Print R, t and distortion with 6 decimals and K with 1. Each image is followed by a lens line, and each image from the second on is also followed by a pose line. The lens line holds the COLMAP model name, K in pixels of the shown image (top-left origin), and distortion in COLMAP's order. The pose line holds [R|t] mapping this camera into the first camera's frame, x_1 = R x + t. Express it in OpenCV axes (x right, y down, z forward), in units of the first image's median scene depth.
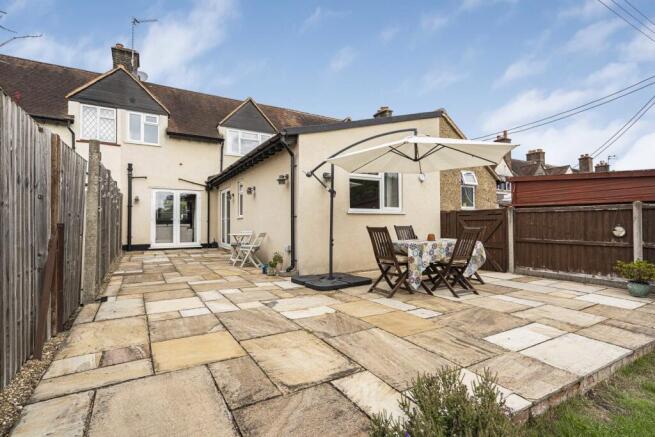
lens RADIAL K [[330.0, 0, 352.8], [0, 330.0, 223.2], [0, 0, 1]] dist [0.000858, 0.002800]
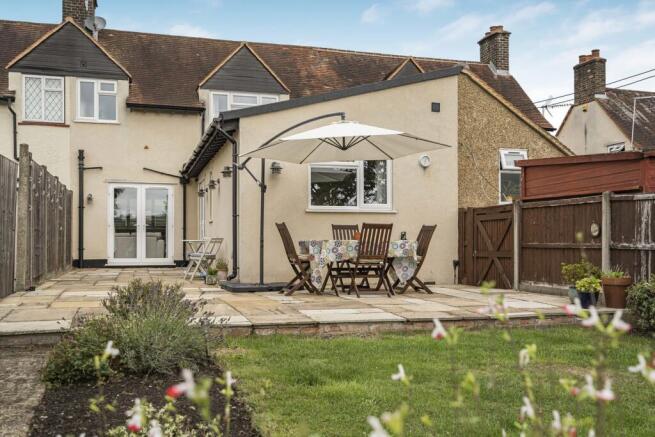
lens RADIAL K [[663.8, 0, 359.5], [0, 663.8, 248.4], [0, 0, 1]] dist [0.020005, 0.000000]
pose [[0.972676, 0.003701, -0.232139, 0.443759], [-0.001578, 0.999955, 0.009330, 0.039797], [0.232163, -0.008709, 0.972638, -0.488637]]
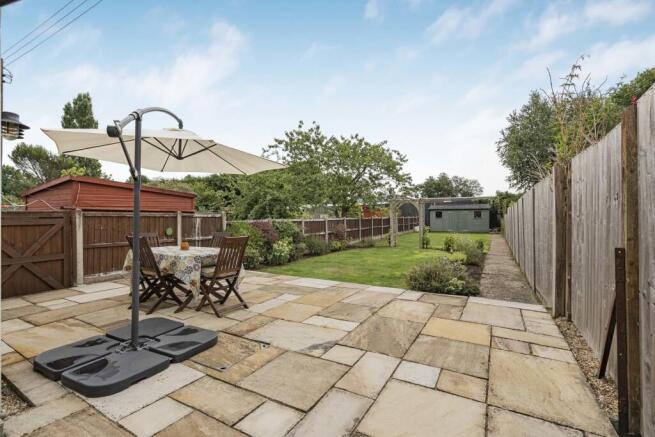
lens RADIAL K [[303.5, 0, 313.8], [0, 303.5, 215.9], [0, 0, 1]] dist [0.001427, 0.003444]
pose [[-0.424338, 0.006821, 0.905478, -0.458720], [0.003266, 0.999977, -0.006002, -0.023059], [-0.905498, 0.000411, -0.424350, 0.701055]]
